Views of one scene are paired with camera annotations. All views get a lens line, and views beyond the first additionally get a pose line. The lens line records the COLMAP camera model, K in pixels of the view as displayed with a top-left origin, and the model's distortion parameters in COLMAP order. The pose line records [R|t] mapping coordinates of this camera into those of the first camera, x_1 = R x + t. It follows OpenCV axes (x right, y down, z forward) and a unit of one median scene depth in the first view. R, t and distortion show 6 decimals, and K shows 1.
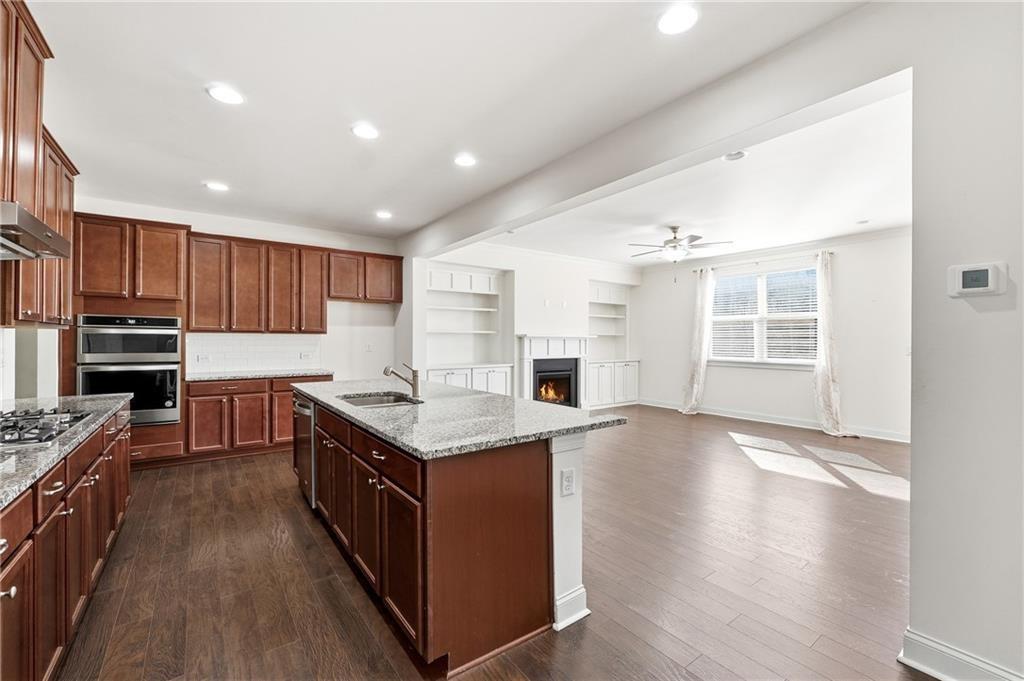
lens RADIAL K [[429.9, 0, 510.3], [0, 429.9, 340.7], [0, 0, 1]] dist [-0.013223, 0.000869]
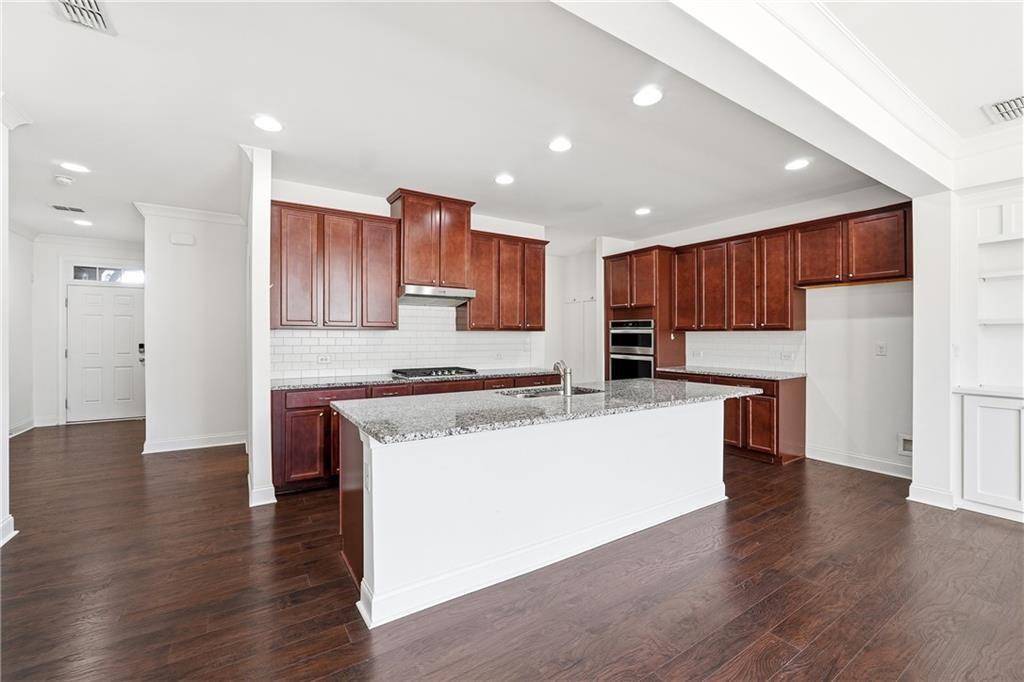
lens RADIAL K [[429.9, 0, 510.3], [0, 429.9, 341.2], [0, 0, 1]] dist [-0.013223, 0.000869]
pose [[-0.050597, 0.006818, -0.998696, 0.451249], [-0.004207, 0.999966, 0.007040, 0.001316], [0.998710, 0.004557, -0.050567, 0.561143]]
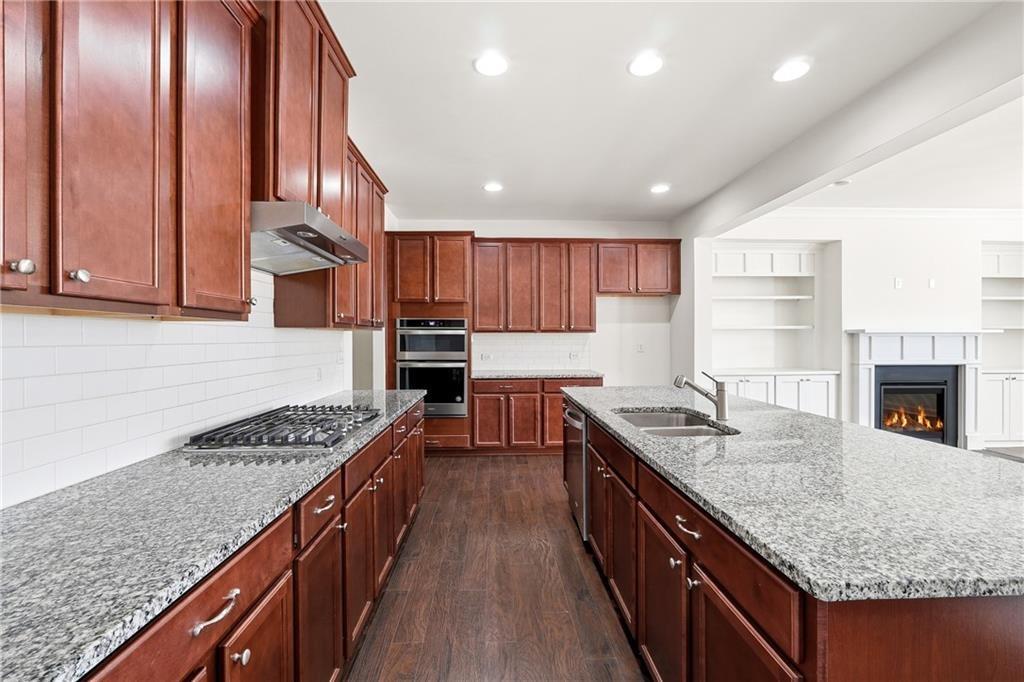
lens RADIAL K [[429.9, 0, 510.3], [0, 429.9, 341.2], [0, 0, 1]] dist [-0.013223, 0.000869]
pose [[0.830301, -0.002396, -0.557311, -0.074059], [0.004981, 0.999983, 0.003122, -0.000953], [0.557293, -0.005368, 0.830298, 0.147243]]
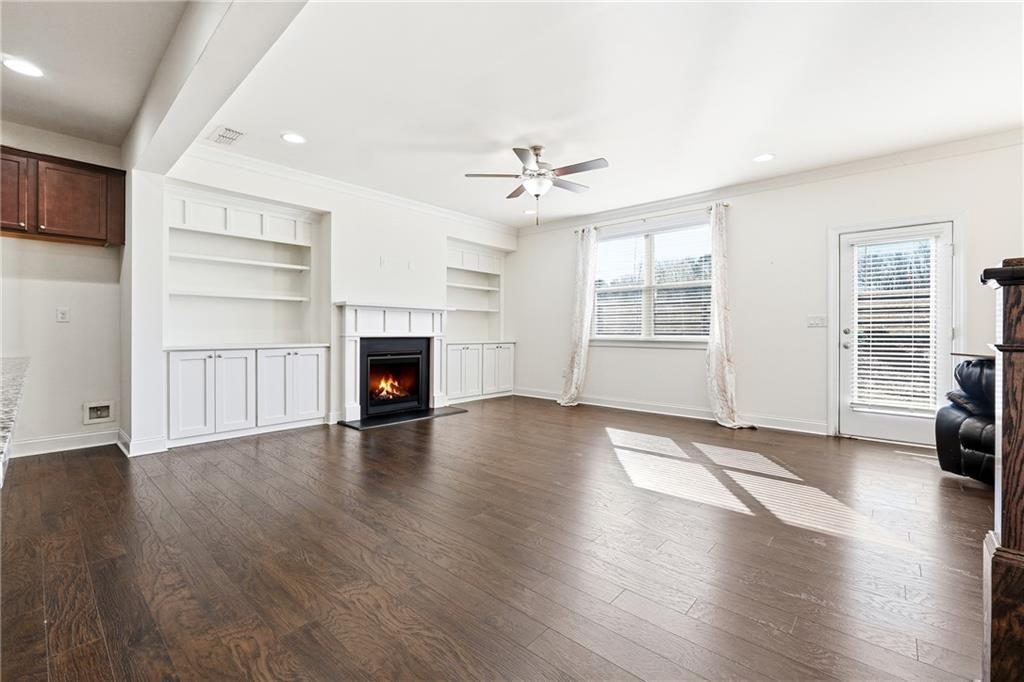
lens RADIAL K [[434.0, 0, 511.2], [0, 434.0, 332.0], [0, 0, 1]] dist [-0.017227, 0.000126]
pose [[0.977229, 0.001590, 0.212183, 0.206760], [-0.001726, 0.999998, 0.000457, 0.047775], [-0.212182, -0.000813, 0.977230, 0.331777]]
